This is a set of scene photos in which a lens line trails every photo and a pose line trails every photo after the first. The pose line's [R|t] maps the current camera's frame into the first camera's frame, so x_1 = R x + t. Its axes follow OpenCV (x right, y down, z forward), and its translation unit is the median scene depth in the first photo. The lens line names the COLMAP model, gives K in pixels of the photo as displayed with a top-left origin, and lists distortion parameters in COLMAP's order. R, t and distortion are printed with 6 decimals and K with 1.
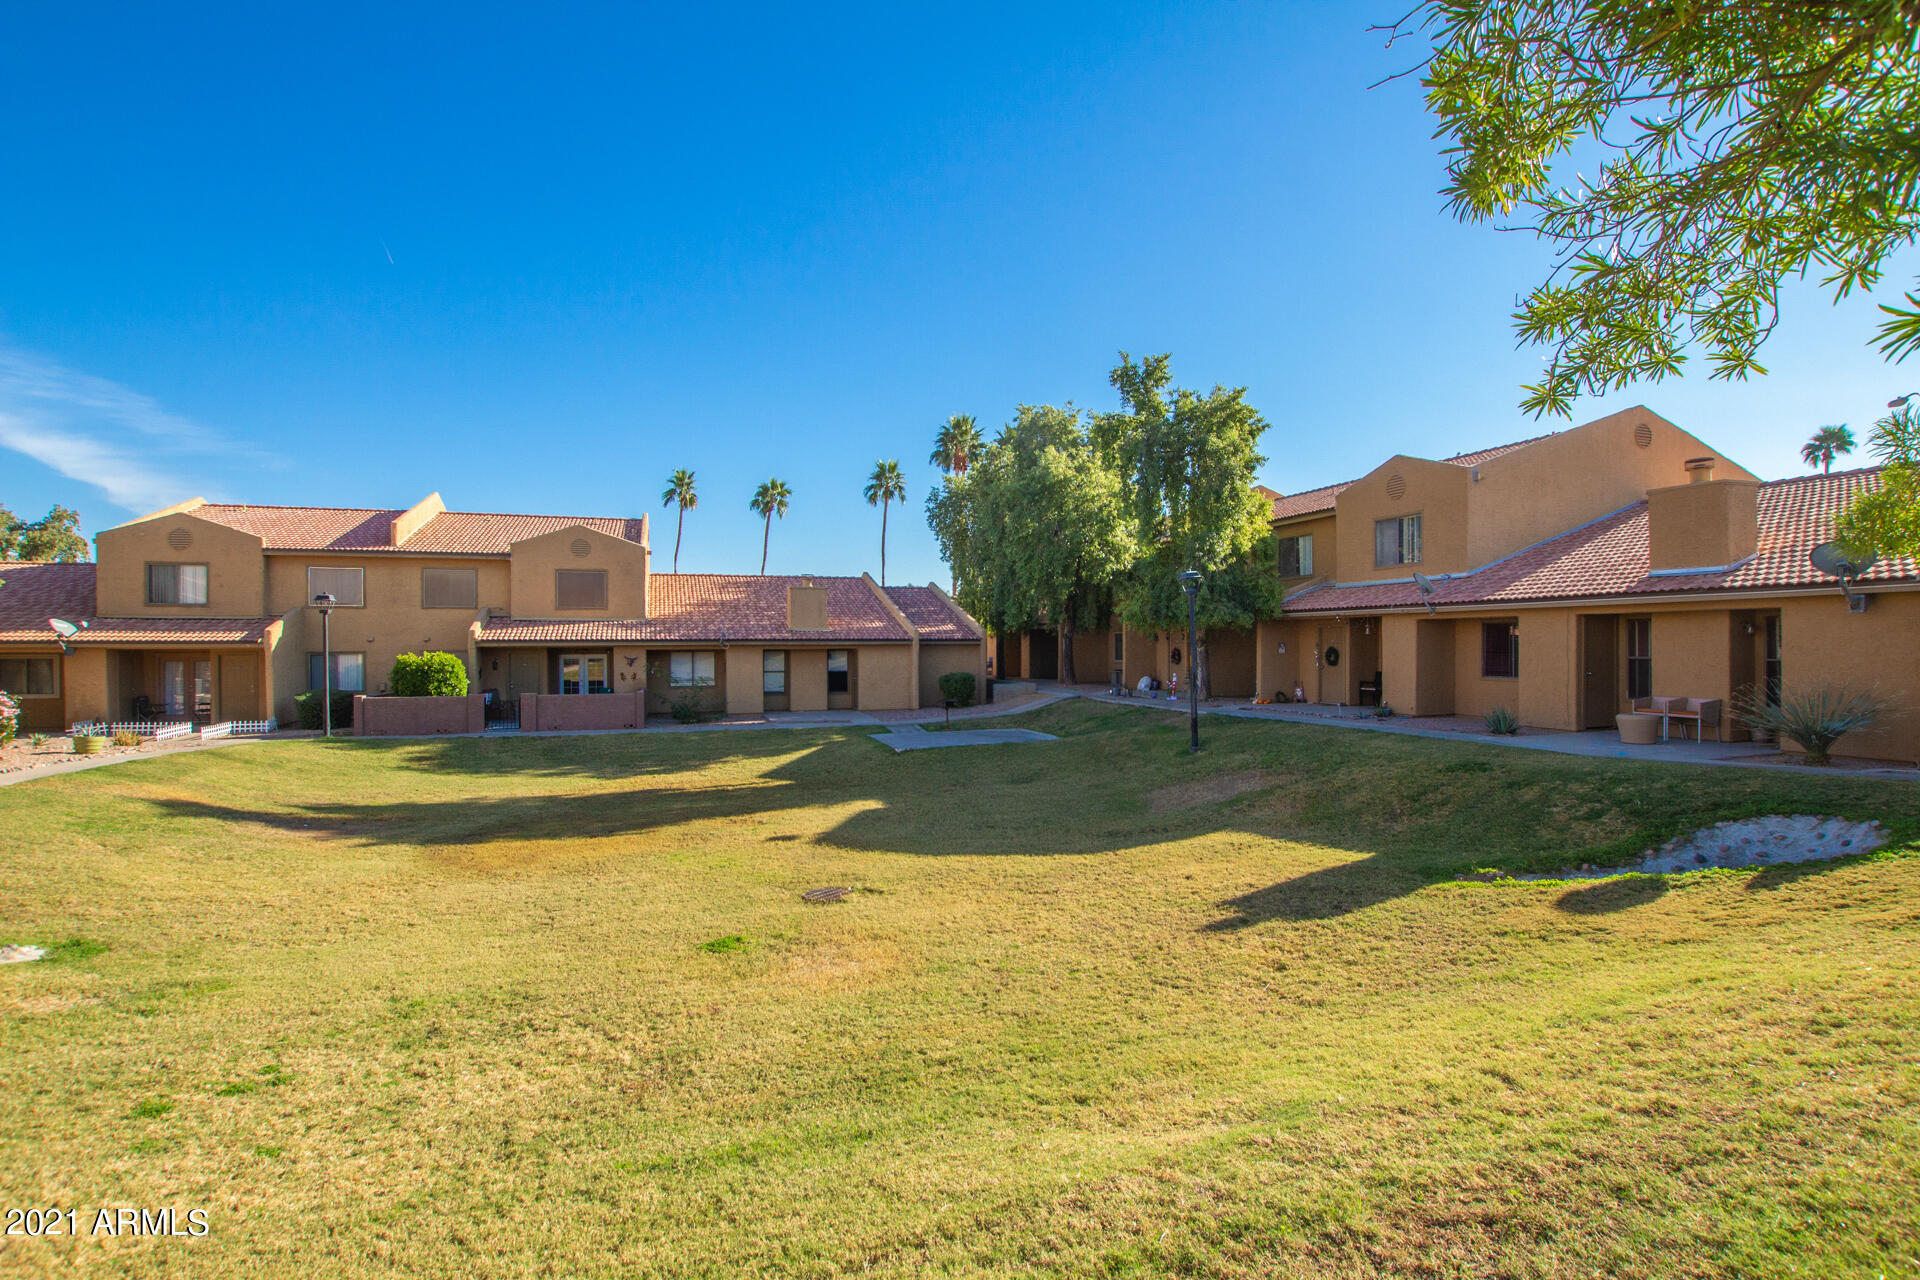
lens RADIAL K [[886.6, 0, 958.0], [0, 886.6, 642.0], [0, 0, 1]] dist [-0.005286, -0.004125]
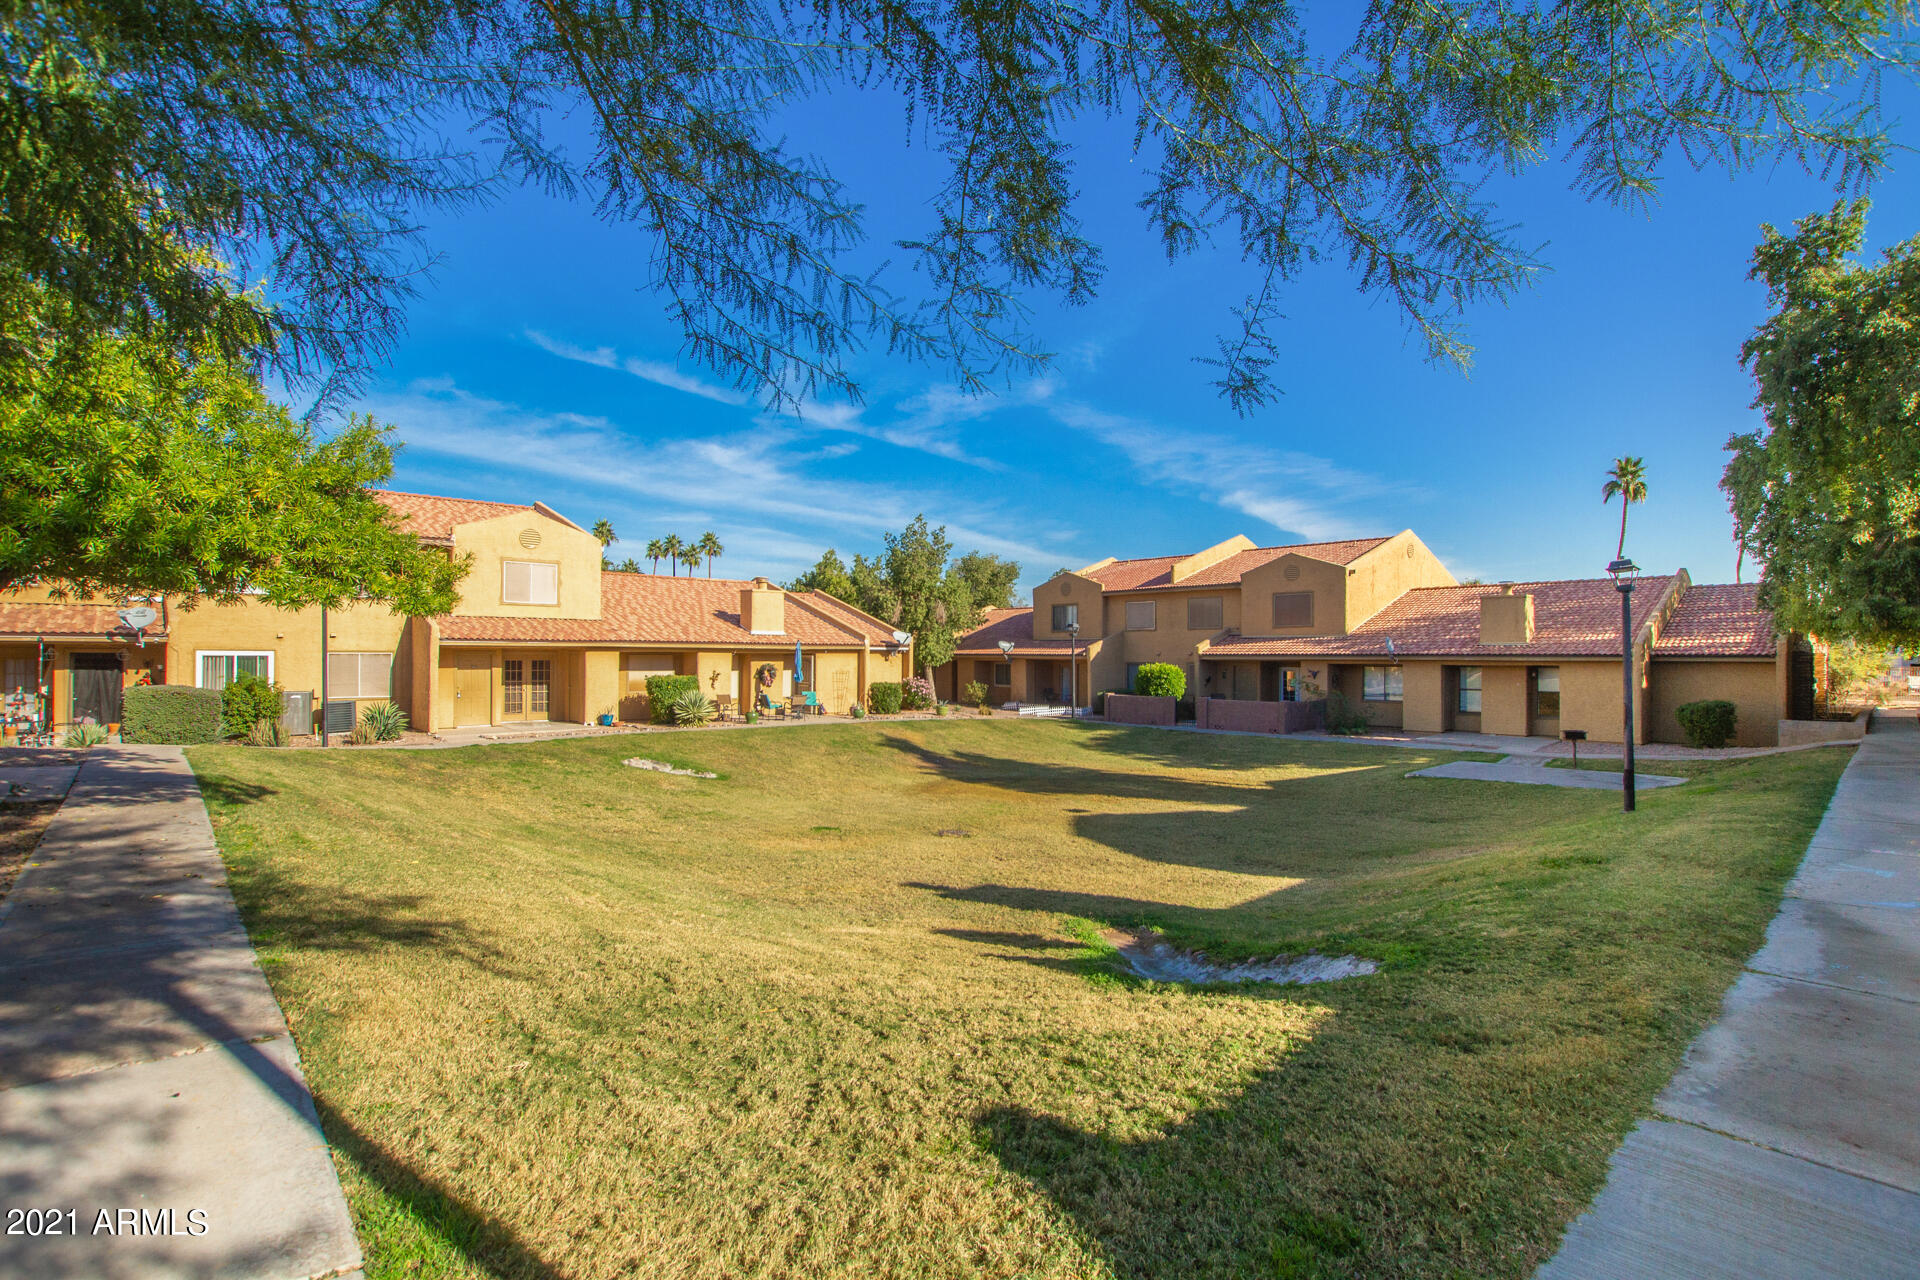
lens RADIAL K [[886.6, 0, 959.3], [0, 886.6, 644.5], [0, 0, 1]] dist [-0.005286, -0.004125]
pose [[0.453342, -0.007155, -0.891308, 0.398881], [-0.006445, 0.999915, -0.011304, 0.000005], [0.891313, 0.010869, 0.453257, 0.116393]]
